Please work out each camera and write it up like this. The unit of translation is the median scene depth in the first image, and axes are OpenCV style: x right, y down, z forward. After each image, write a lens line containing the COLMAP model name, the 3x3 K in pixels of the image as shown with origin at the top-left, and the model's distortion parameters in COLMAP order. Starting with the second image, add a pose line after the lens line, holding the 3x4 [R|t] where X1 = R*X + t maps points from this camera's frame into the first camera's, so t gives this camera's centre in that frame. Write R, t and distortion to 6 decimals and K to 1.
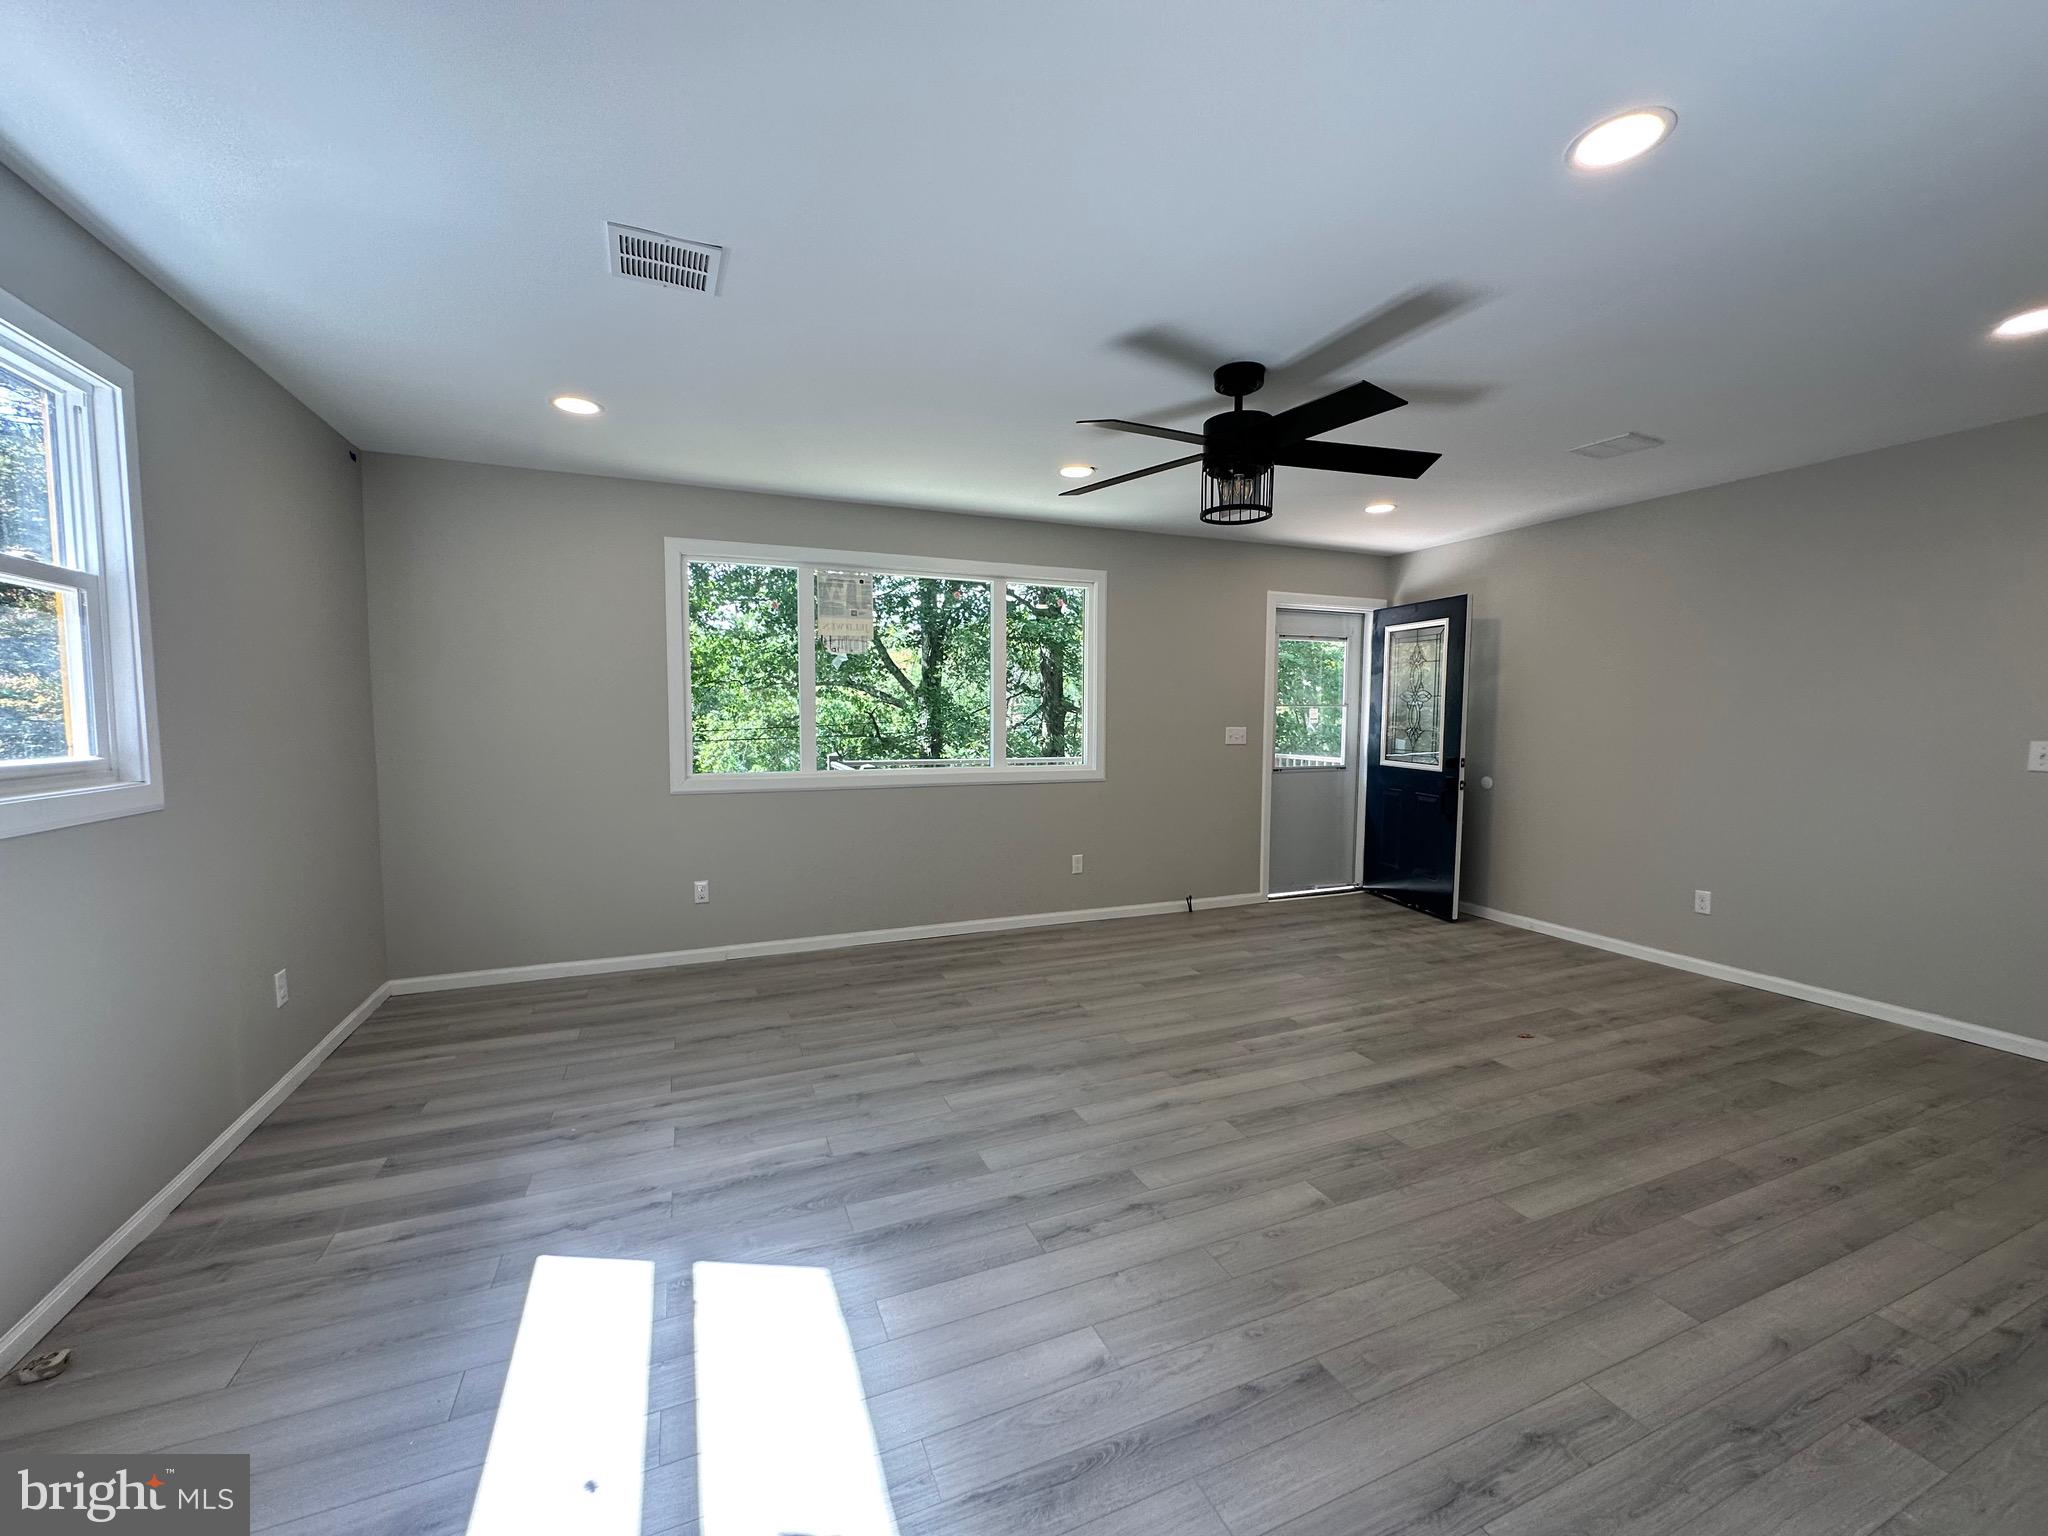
lens RADIAL K [[816.1, 0, 1024.0], [0, 816.1, 771.6], [0, 0, 1]] dist [-0.000191, 0.000131]
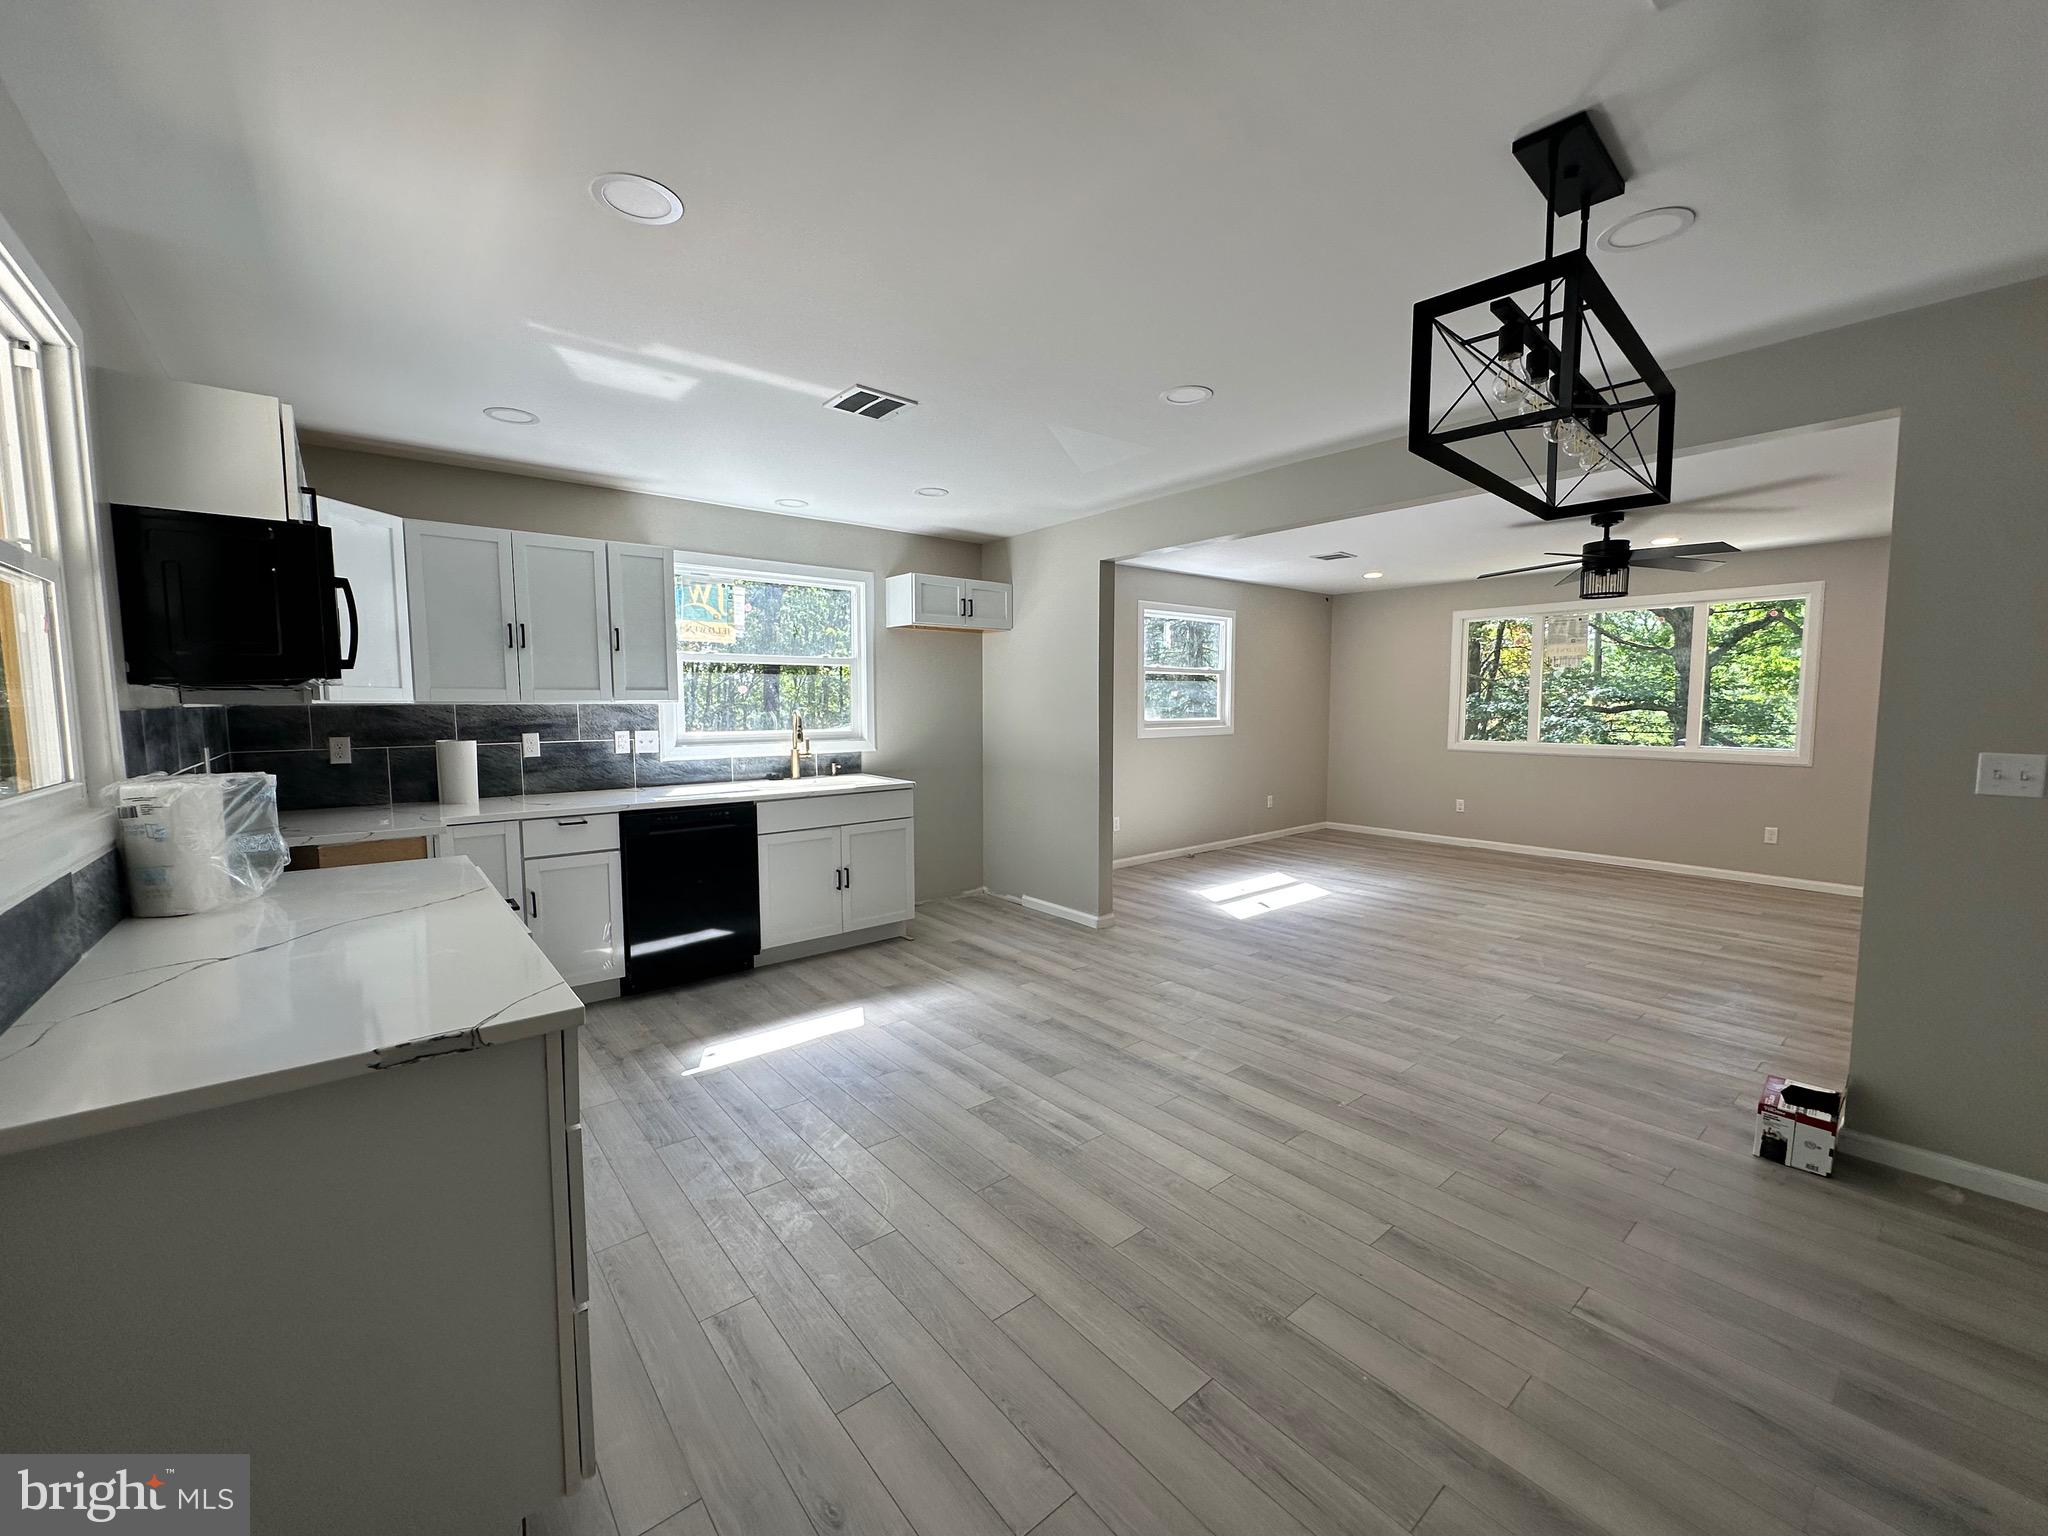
lens RADIAL K [[816.1, 0, 1023.5], [0, 816.1, 766.2], [0, 0, 1]] dist [-0.000191, 0.000131]
pose [[0.292333, 0.076234, -0.953273, 2.074999], [-0.063224, 0.996177, 0.060277, 0.027810], [0.954225, 0.042649, 0.296035, -0.912642]]
